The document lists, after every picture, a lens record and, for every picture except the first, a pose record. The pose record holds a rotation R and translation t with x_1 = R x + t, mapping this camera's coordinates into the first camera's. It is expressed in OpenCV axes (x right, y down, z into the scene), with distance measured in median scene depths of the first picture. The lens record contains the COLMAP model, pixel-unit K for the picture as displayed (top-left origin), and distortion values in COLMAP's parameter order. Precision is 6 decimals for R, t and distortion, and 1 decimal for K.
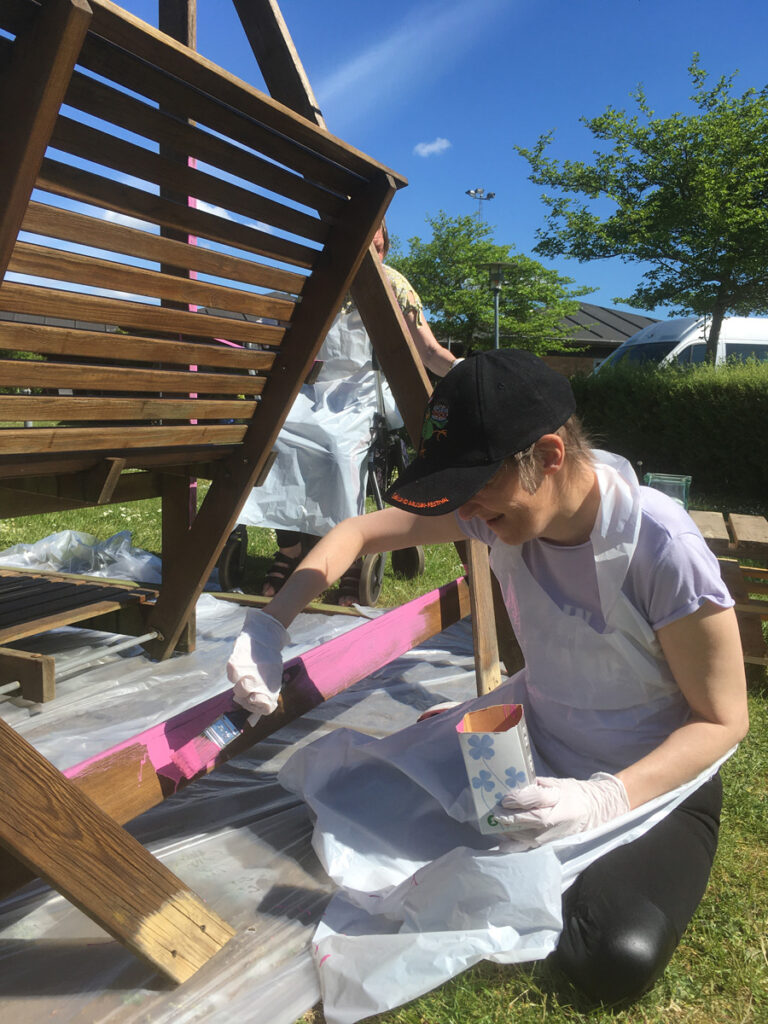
lens RADIAL K [[875.5, 0, 384.7], [0, 875.5, 513.1], [0, 0, 1]] dist [0.078763, -0.098911]
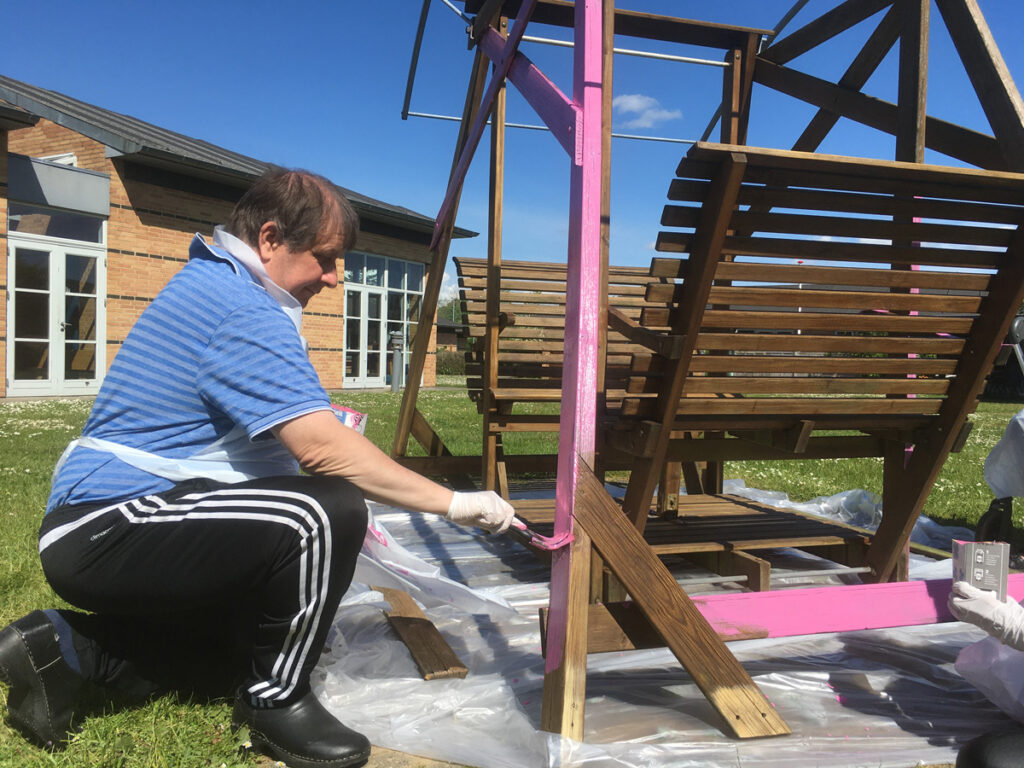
lens RADIAL K [[875.5, 0, 507.0], [0, 875.5, 378.4], [0, 0, 1]] dist [0.078763, -0.098911]
pose [[0.668558, 0.001480, -0.743659, 0.241654], [-0.093667, 0.992202, -0.082233, 0.017688], [0.737738, 0.124634, 0.663483, -0.165711]]
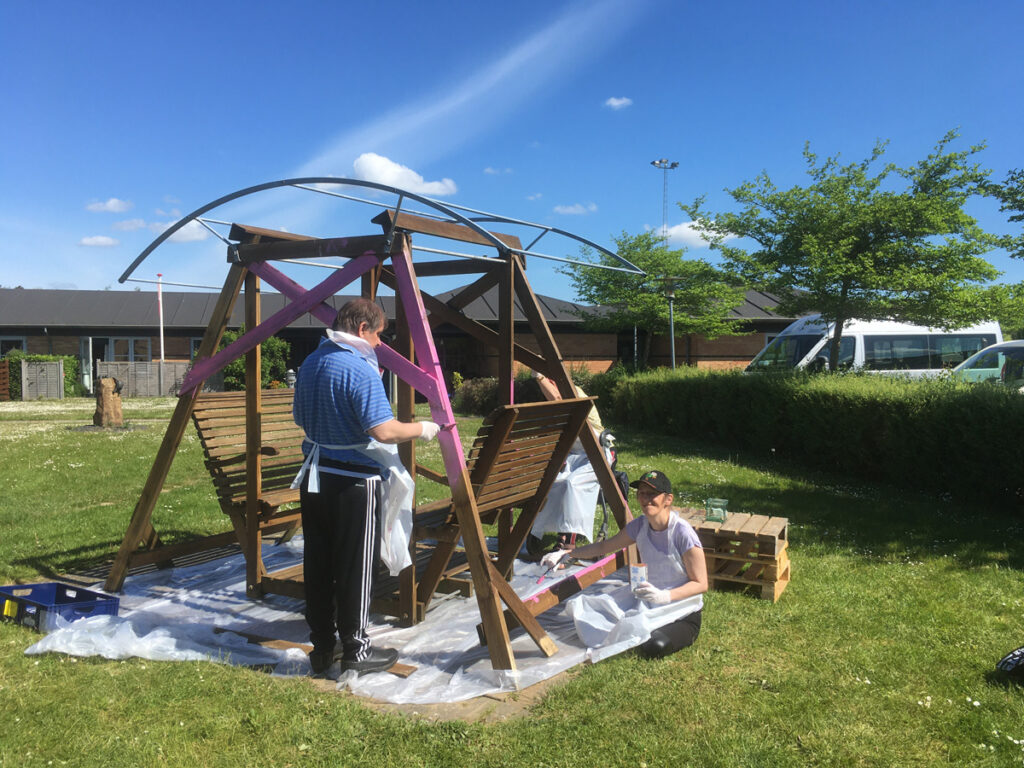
lens RADIAL K [[875.5, 0, 510.2], [0, 875.5, 382.8], [0, 0, 1]] dist [0.078763, -0.098911]
pose [[0.996531, -0.026199, -0.078995, -0.018722], [0.019121, 0.995843, -0.089061, -0.127415], [0.081000, 0.087241, 0.992889, -1.097369]]
